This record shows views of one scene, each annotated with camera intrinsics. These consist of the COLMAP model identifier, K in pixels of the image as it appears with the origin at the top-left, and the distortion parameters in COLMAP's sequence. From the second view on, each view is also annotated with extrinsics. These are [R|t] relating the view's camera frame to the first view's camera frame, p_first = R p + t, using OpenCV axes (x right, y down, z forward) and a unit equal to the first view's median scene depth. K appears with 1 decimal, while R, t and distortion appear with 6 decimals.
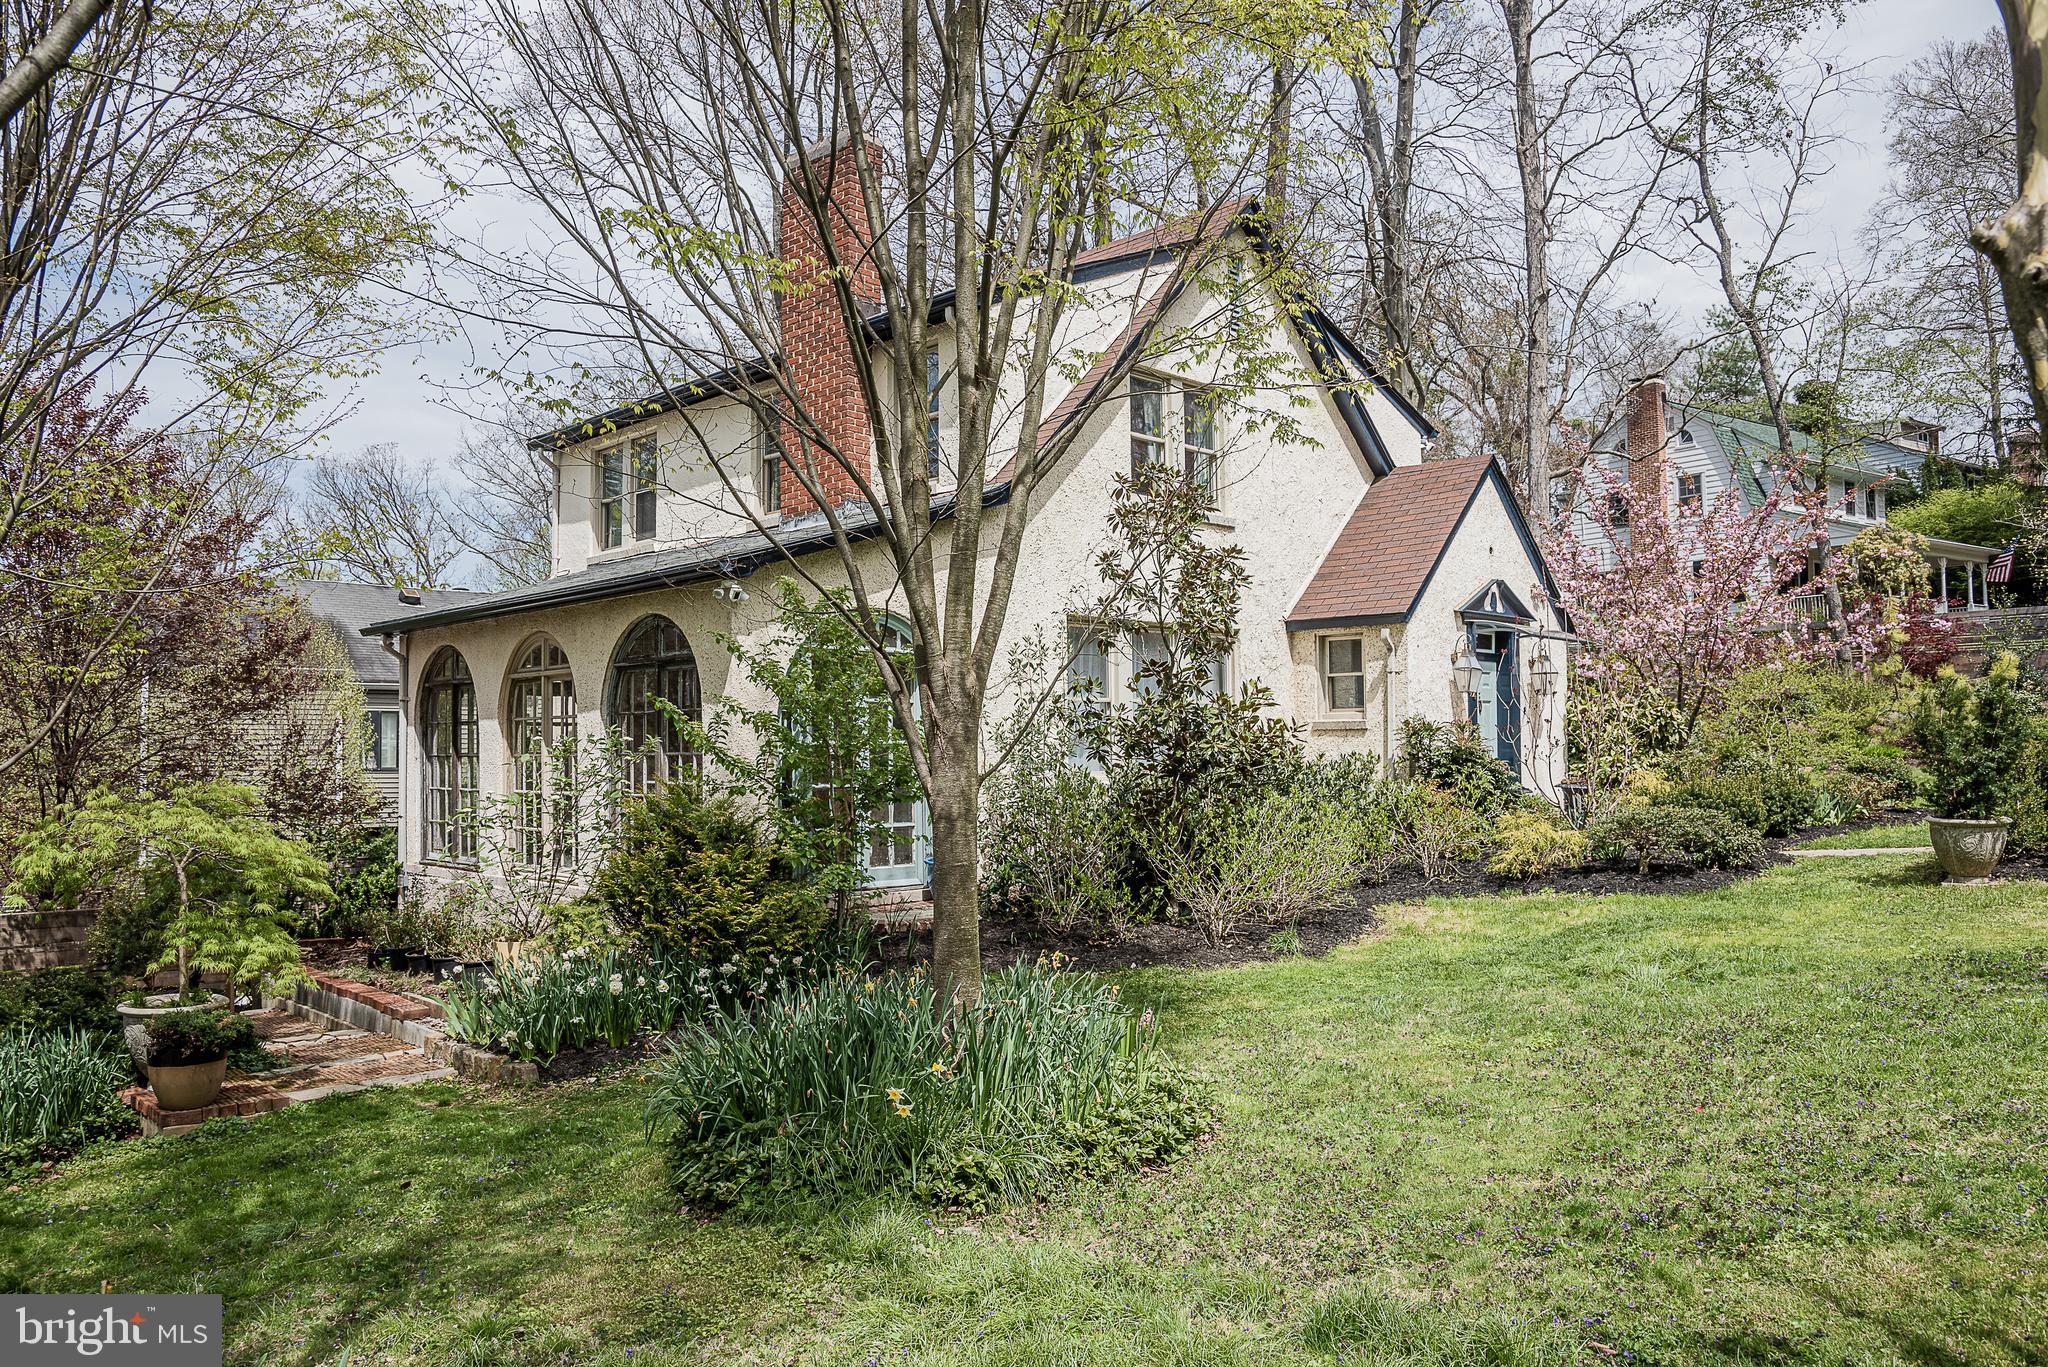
lens RADIAL K [[1429.5, 0, 1017.6], [0, 1429.5, 713.7], [0, 0, 1]] dist [-0.113459, 0.068215]
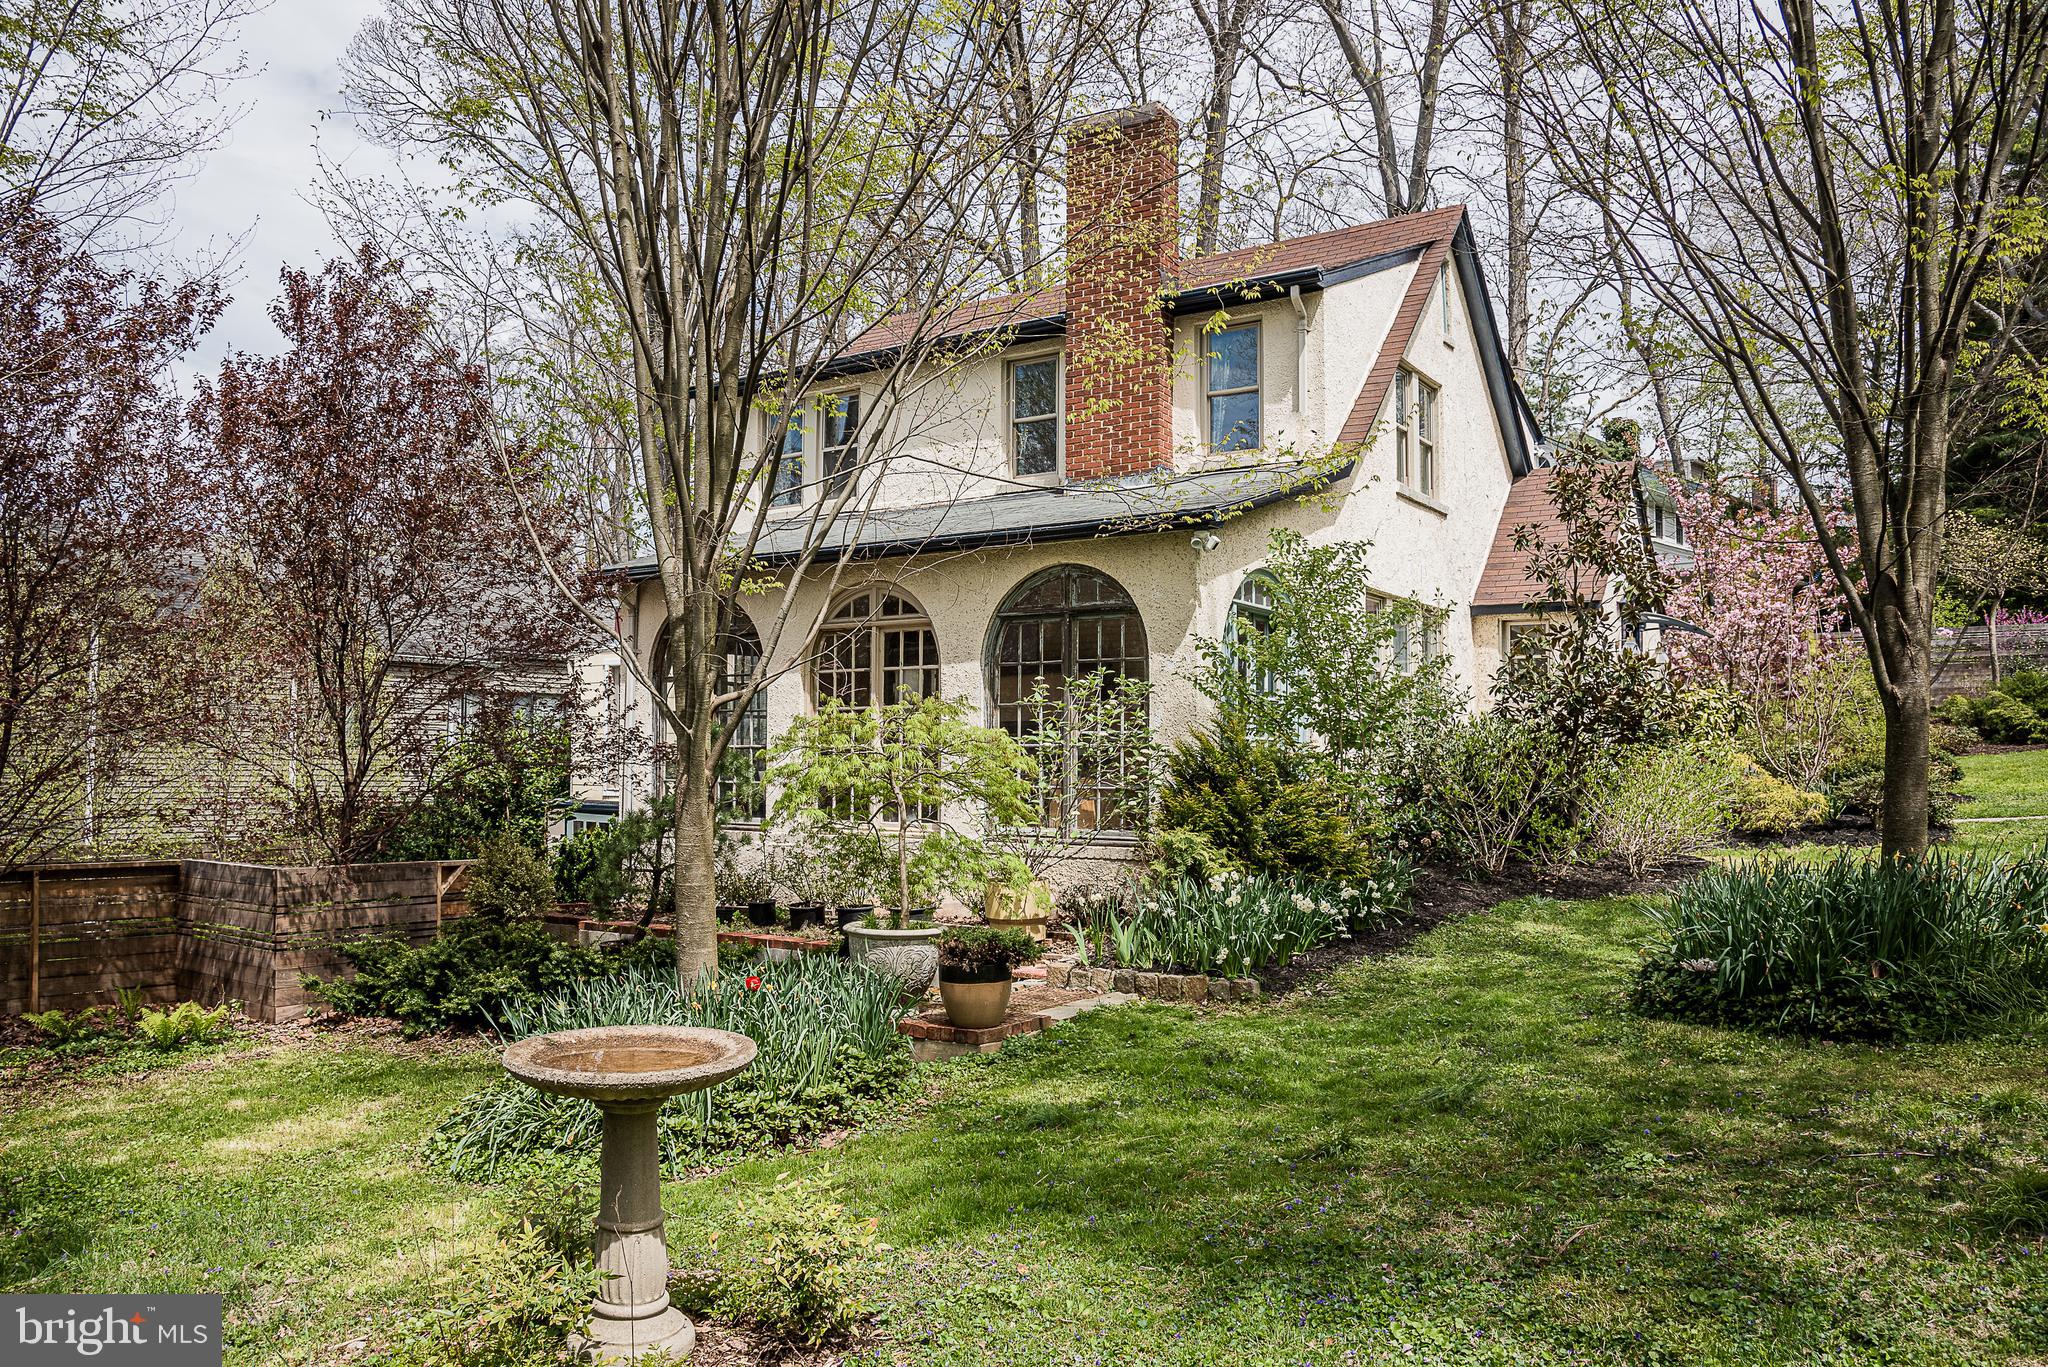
lens RADIAL K [[1473.0, 0, 987.8], [0, 1473.0, 703.7], [0, 0, 1]] dist [-0.118608, 0.066046]
pose [[0.983521, 0.024156, 0.179173, -0.401644], [-0.021648, 0.999639, -0.015940, 0.037790], [-0.179493, 0.011798, 0.983688, -0.010896]]
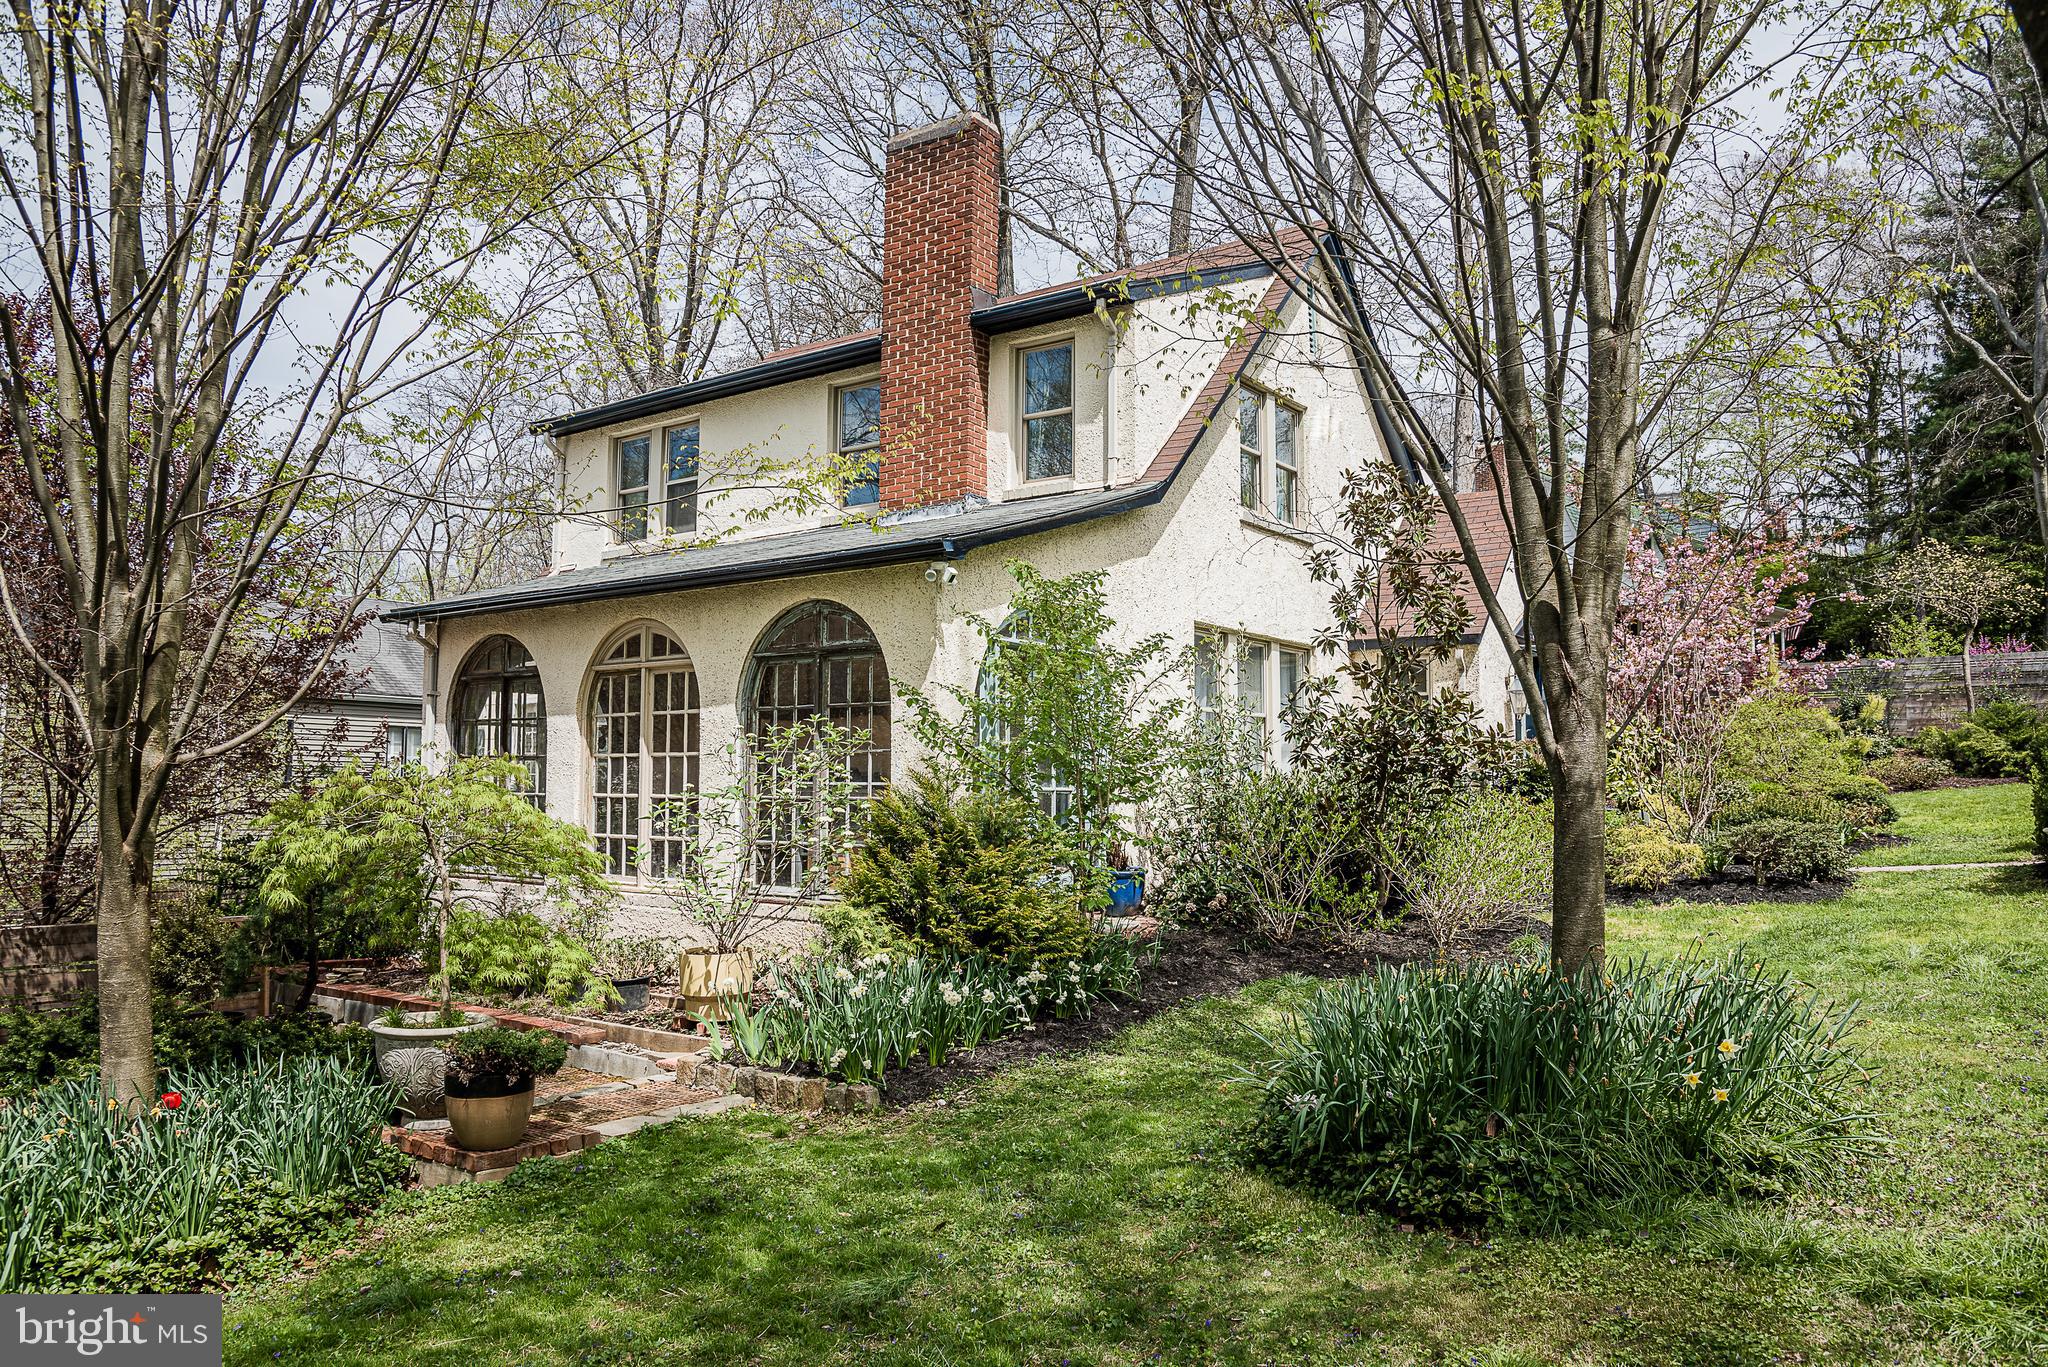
lens RADIAL K [[1411.6, 0, 1024.0], [0, 1411.6, 683.5], [0, 0, 1]] dist [-0.112806, 0.066125]
pose [[0.986788, 0.027026, 0.159746, -0.217508], [-0.019157, 0.998535, -0.050596, 0.022591], [-0.160880, 0.046867, 0.985861, 0.063559]]
